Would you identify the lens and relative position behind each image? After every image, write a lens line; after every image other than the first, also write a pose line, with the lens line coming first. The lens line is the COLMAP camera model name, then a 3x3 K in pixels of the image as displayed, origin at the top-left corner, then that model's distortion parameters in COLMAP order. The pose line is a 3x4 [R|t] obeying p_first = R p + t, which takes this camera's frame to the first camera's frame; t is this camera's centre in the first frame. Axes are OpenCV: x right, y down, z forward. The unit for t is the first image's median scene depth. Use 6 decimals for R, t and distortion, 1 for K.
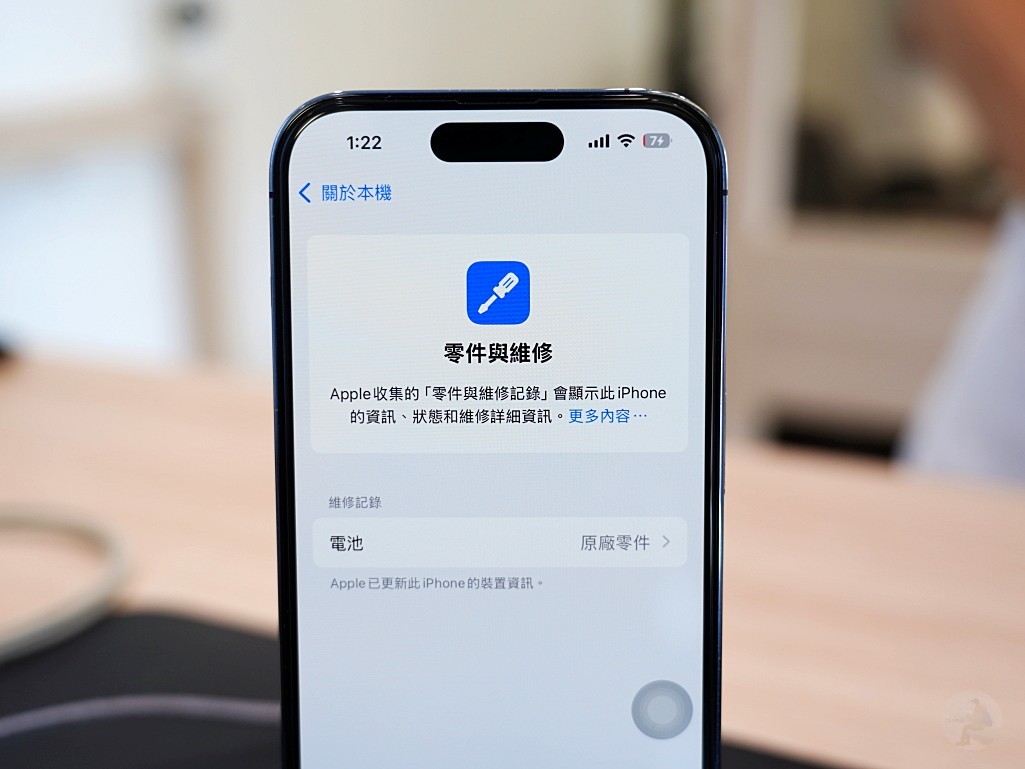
lens RADIAL K [[1253.1, 0, 512.5], [0, 1253.1, 384.5], [0, 0, 1]] dist [0.010692, 0.011423]
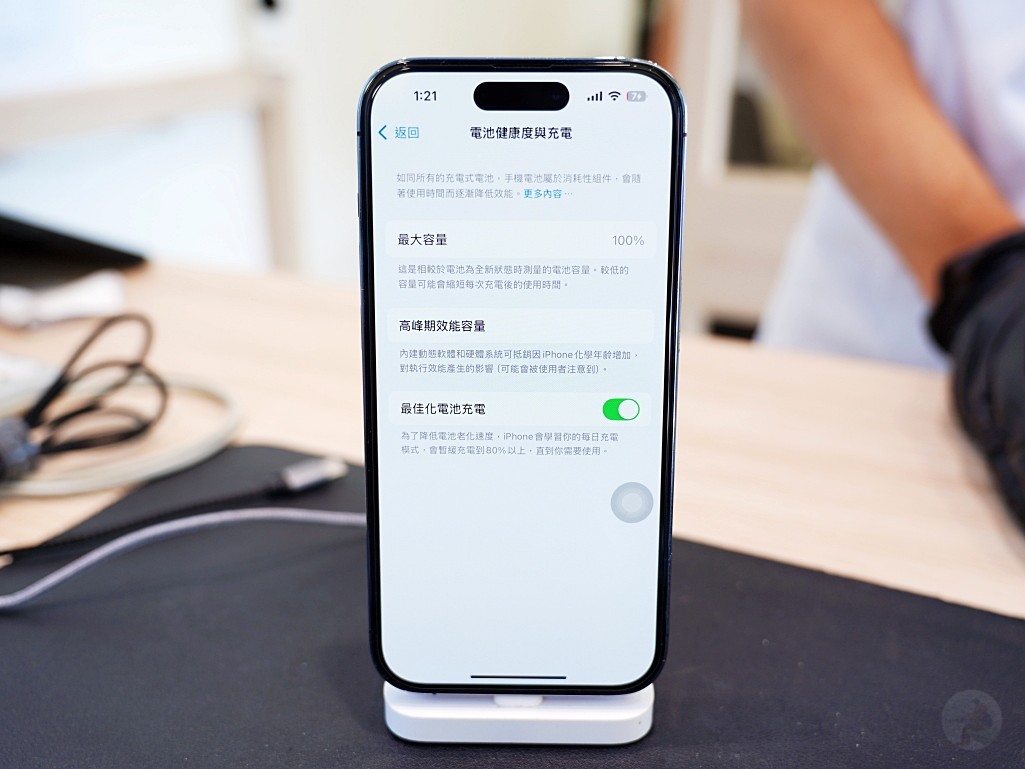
lens RADIAL K [[977.8, 0, 512.5], [0, 977.8, 384.5], [0, 0, 1]] dist [-0.003669, -0.013146]
pose [[0.999963, 0.008572, -0.001139, -0.017965], [-0.008430, 0.995665, 0.092624, 0.023926], [0.001928, -0.092611, 0.995701, -0.106015]]
